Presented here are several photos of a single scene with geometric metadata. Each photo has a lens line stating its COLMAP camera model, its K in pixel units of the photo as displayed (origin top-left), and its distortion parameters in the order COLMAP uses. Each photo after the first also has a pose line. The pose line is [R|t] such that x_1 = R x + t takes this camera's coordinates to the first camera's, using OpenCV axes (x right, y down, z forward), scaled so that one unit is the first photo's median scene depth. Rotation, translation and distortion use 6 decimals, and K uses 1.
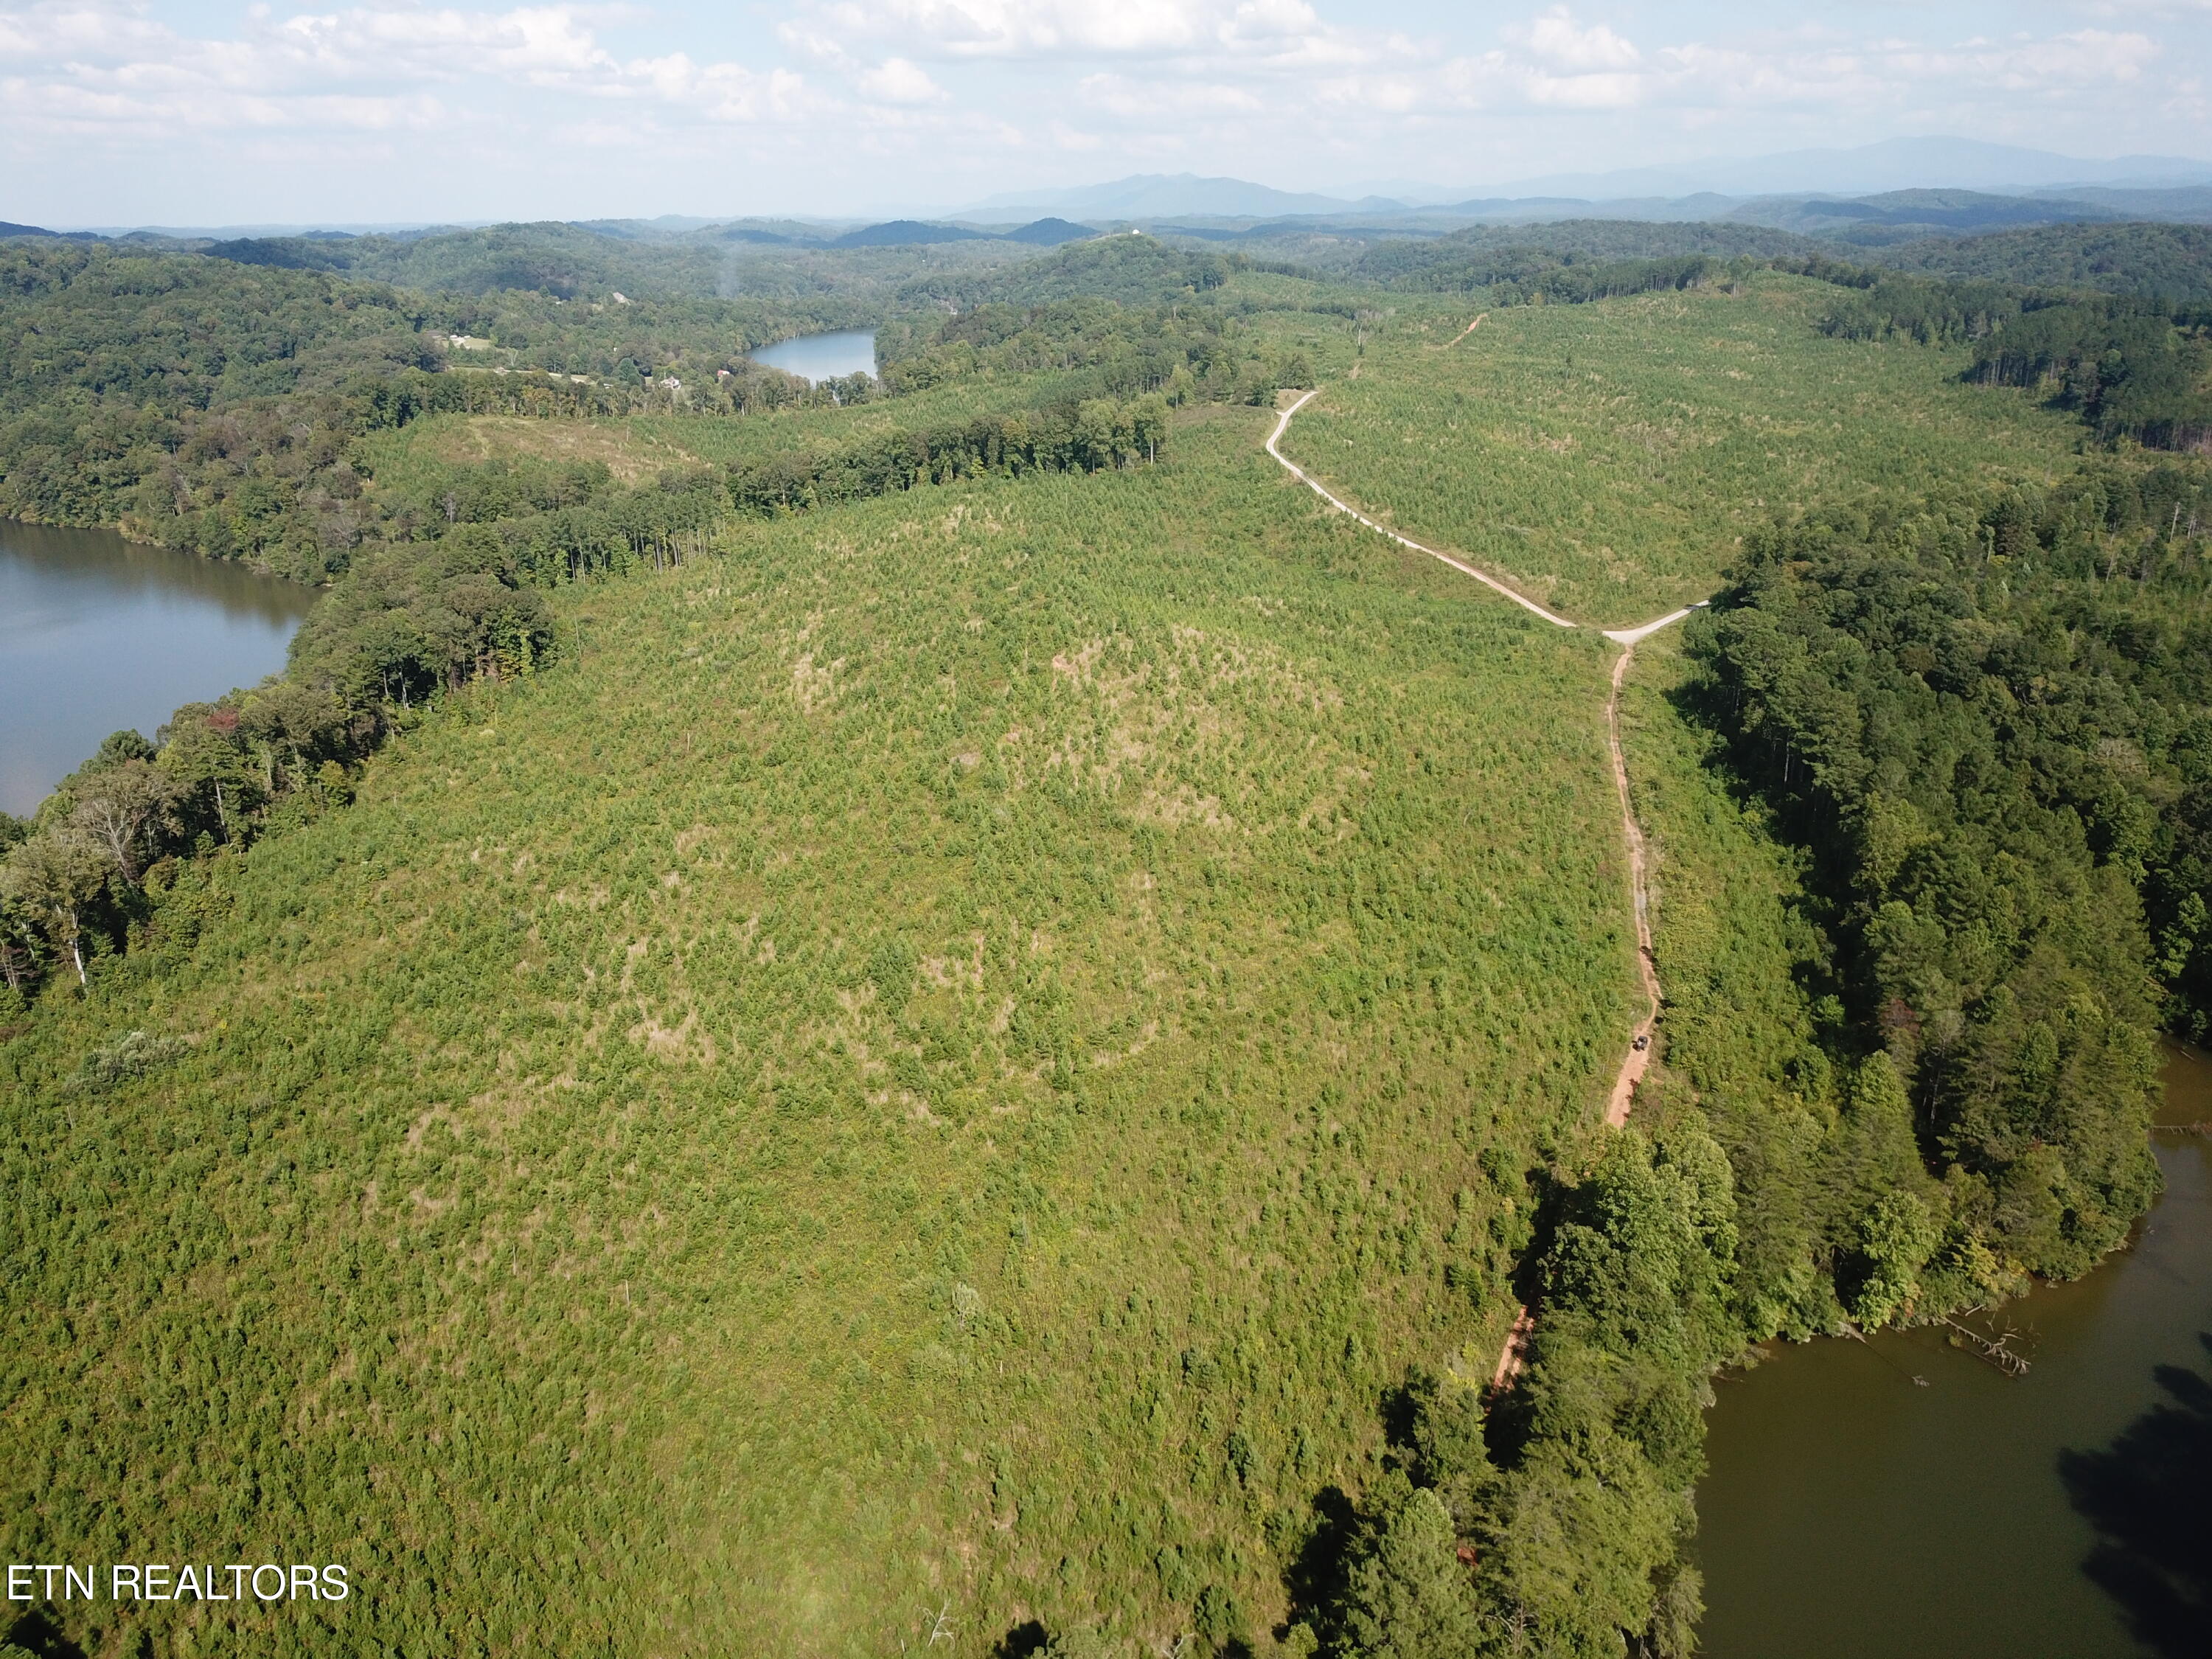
lens RADIAL K [[1720.6, 0, 1106.0], [0, 1720.6, 829.5], [0, 0, 1]] dist [0.007391, 0.002154]
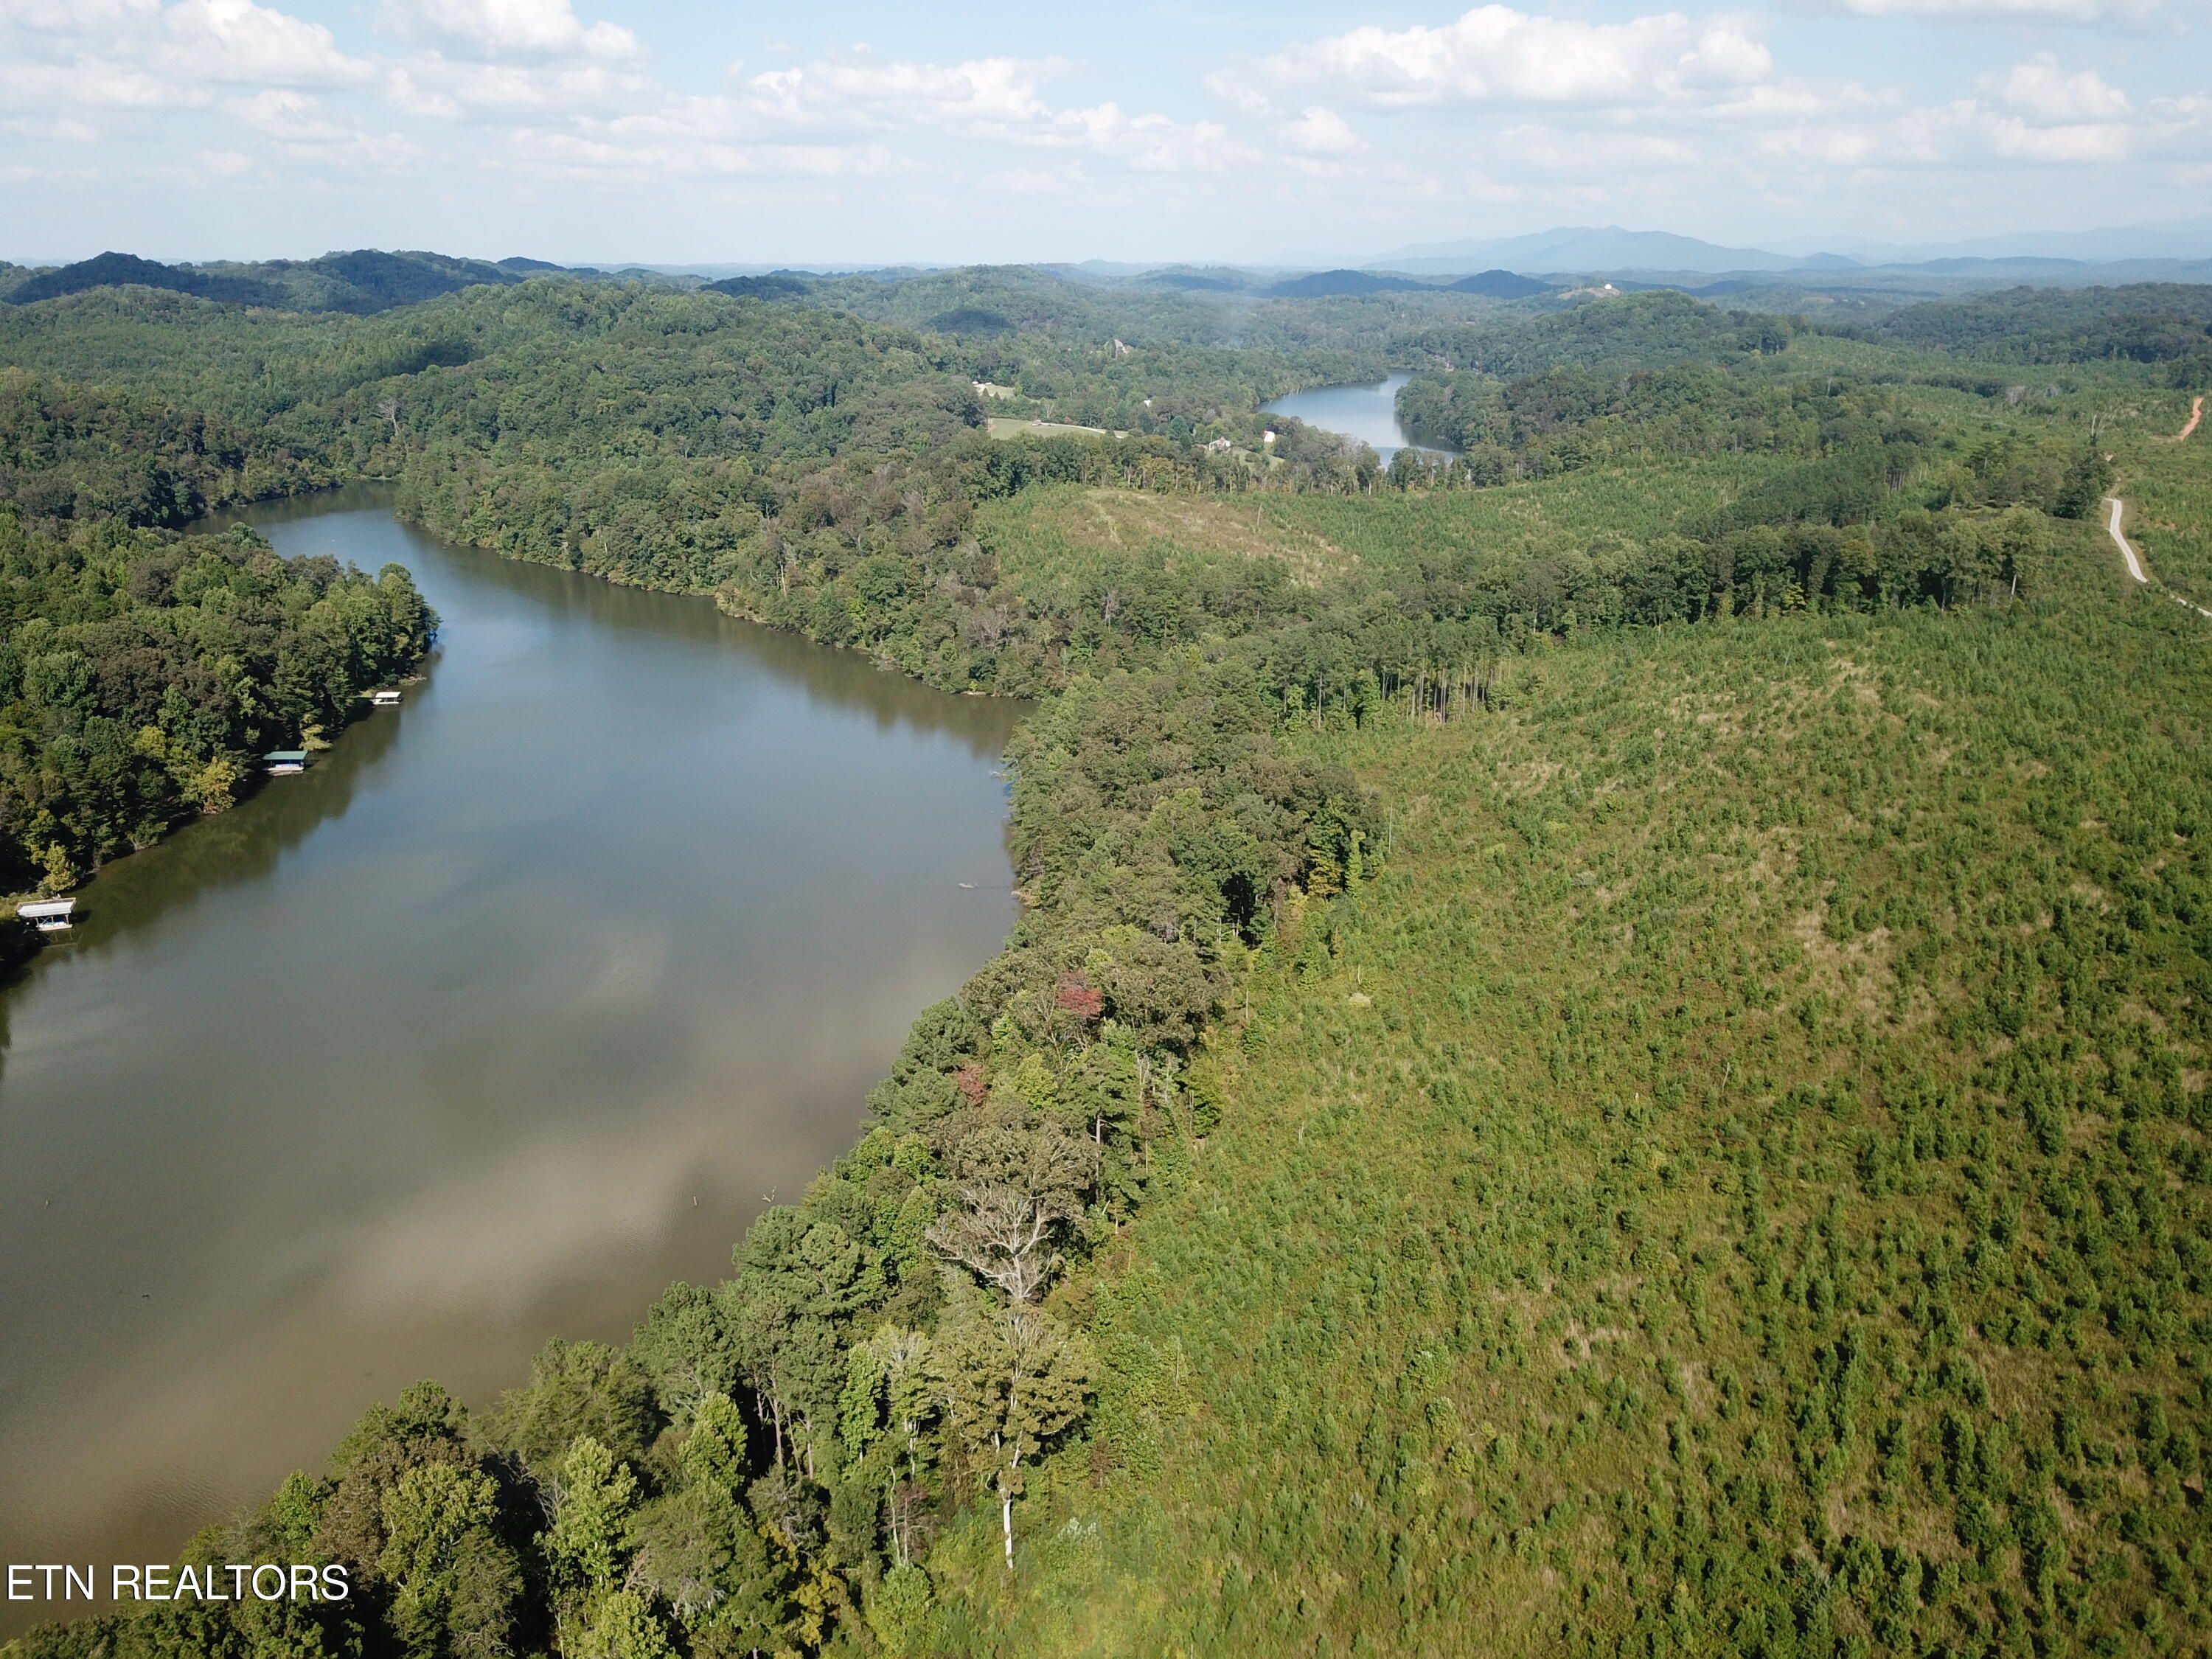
lens RADIAL K [[1720.6, 0, 1106.0], [0, 1720.6, 829.5], [0, 0, 1]] dist [0.007391, 0.002154]
pose [[0.975675, 0.084729, -0.202187, -0.101803], [-0.089794, 0.995832, -0.015997, -0.032820], [0.199989, 0.033763, 0.979216, 0.093420]]
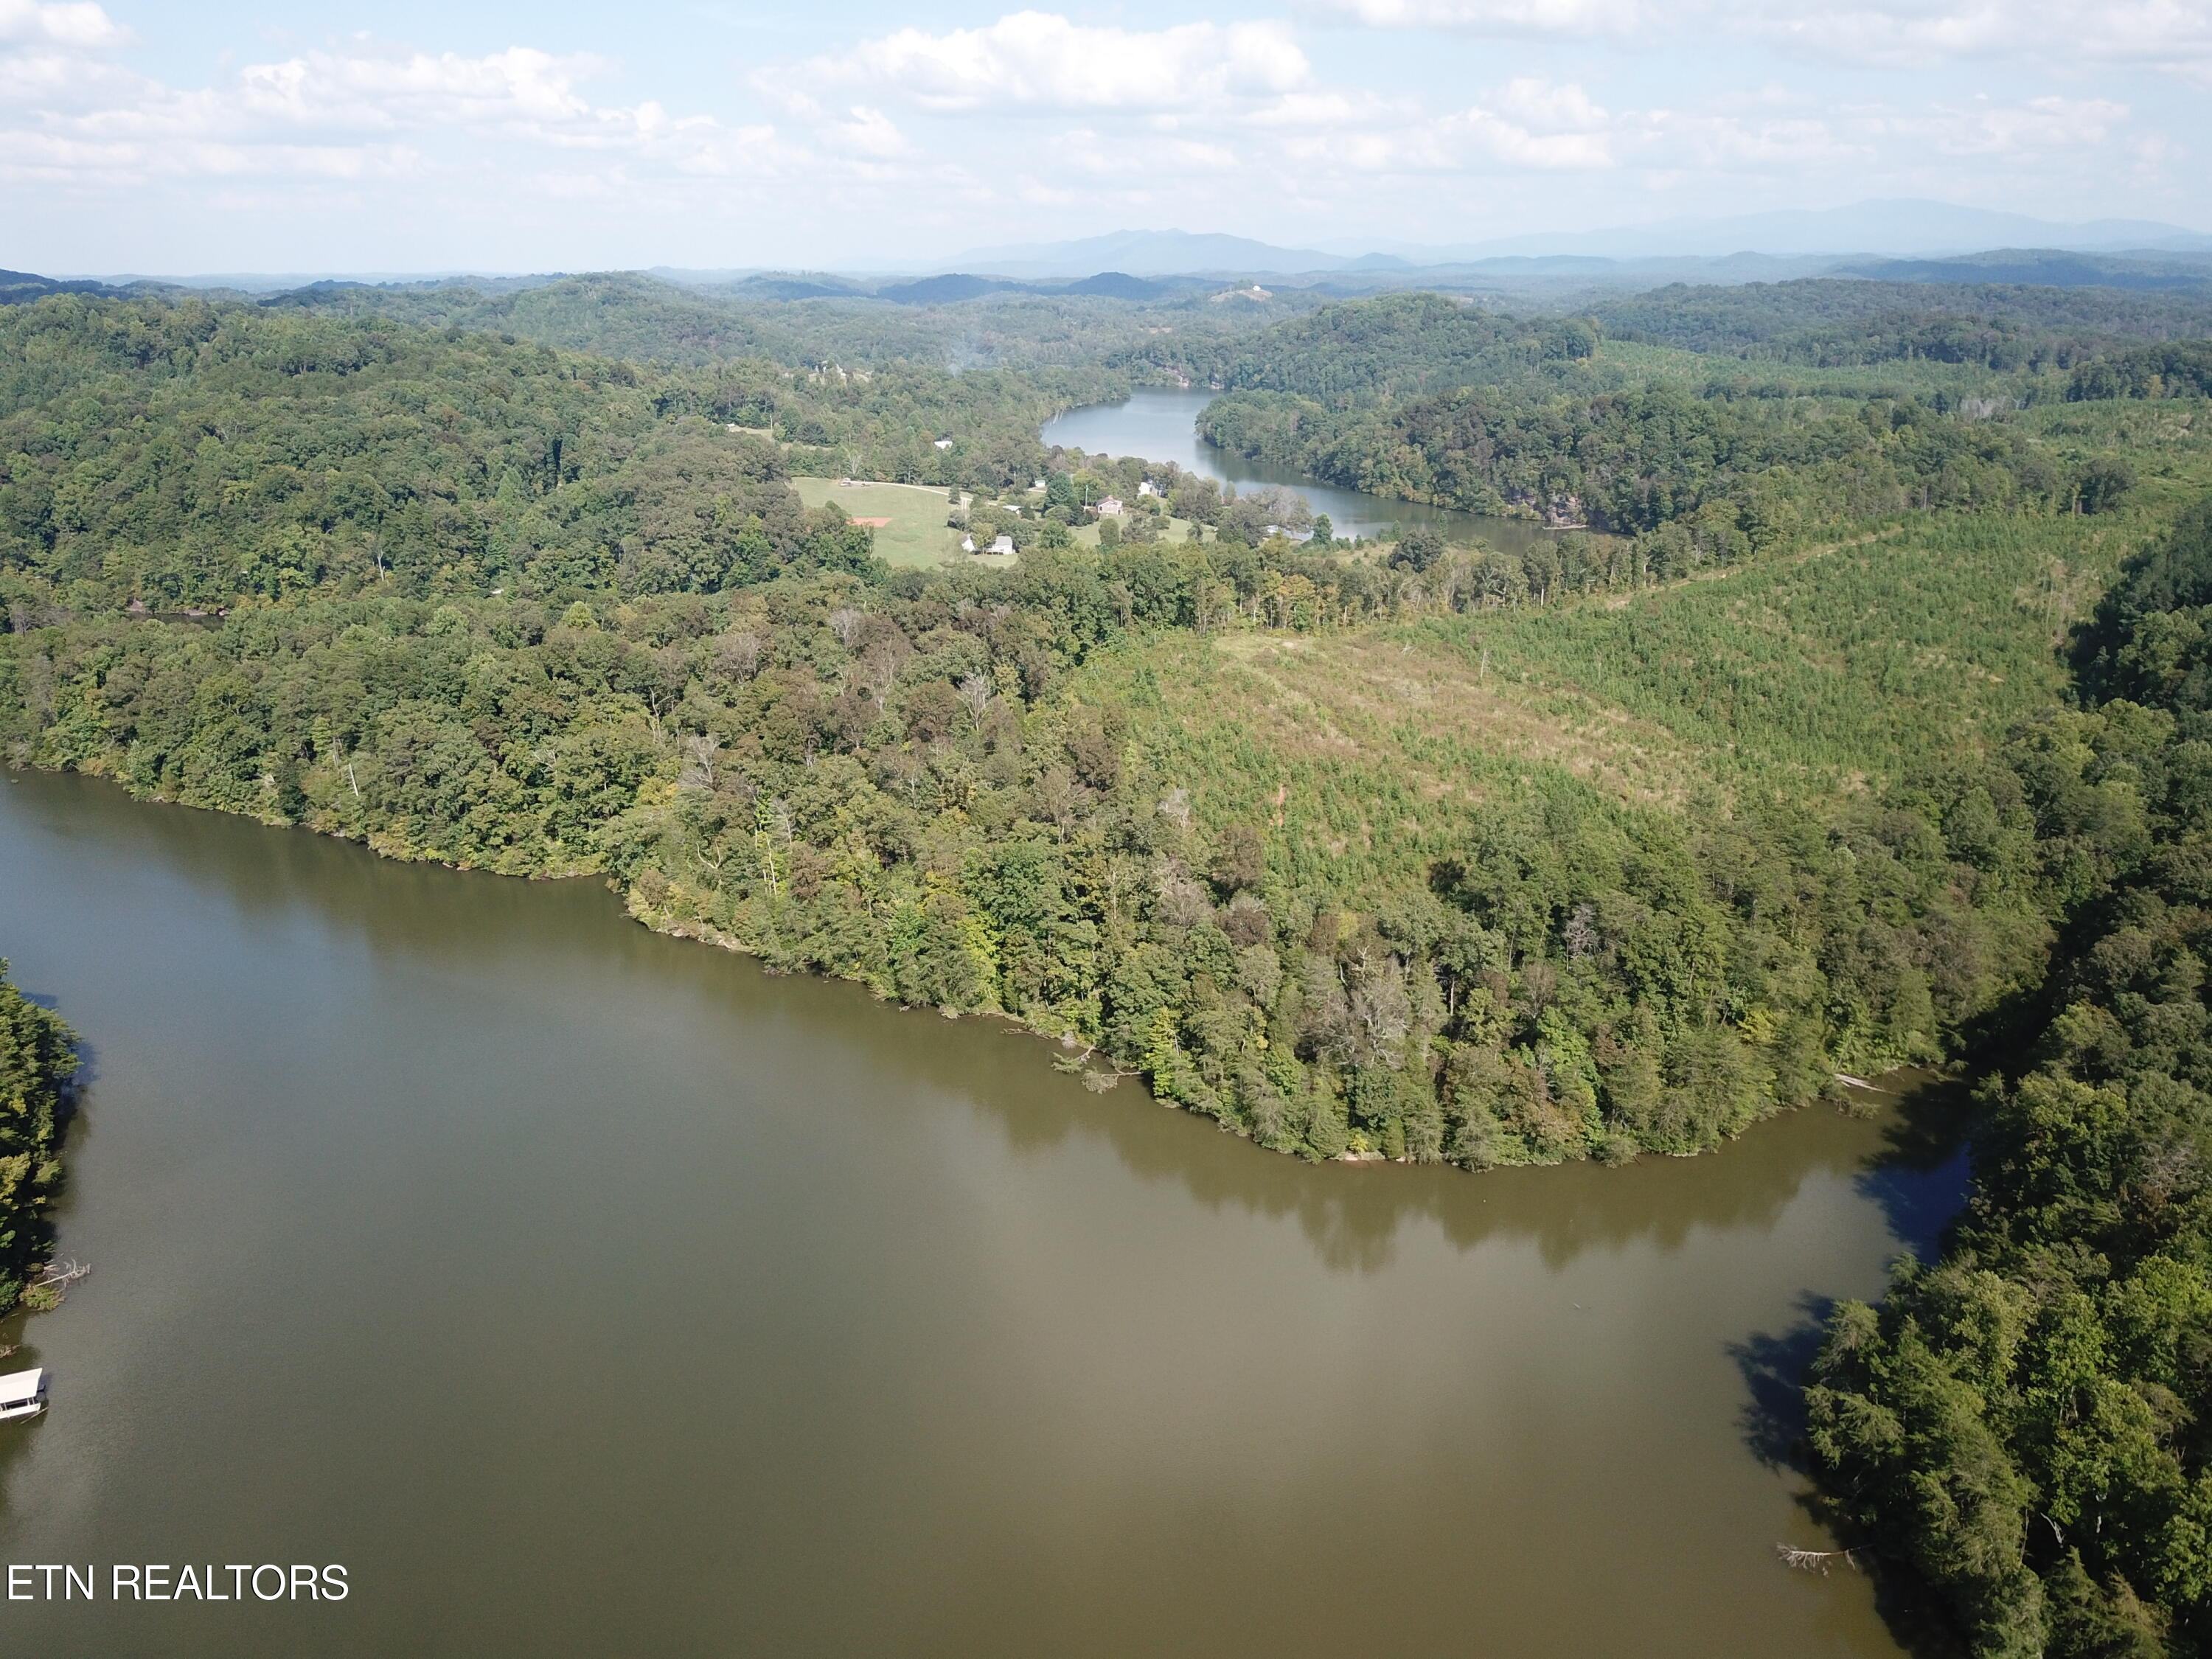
lens RADIAL K [[1701.7, 0, 1103.5], [0, 1701.7, 865.9], [0, 0, 1]] dist [0.008510, -0.001614]
pose [[0.999699, -0.000708, 0.024543, -0.251421], [0.000862, 0.999980, -0.006285, -0.100937], [-0.024538, 0.006304, 0.999679, 0.291543]]
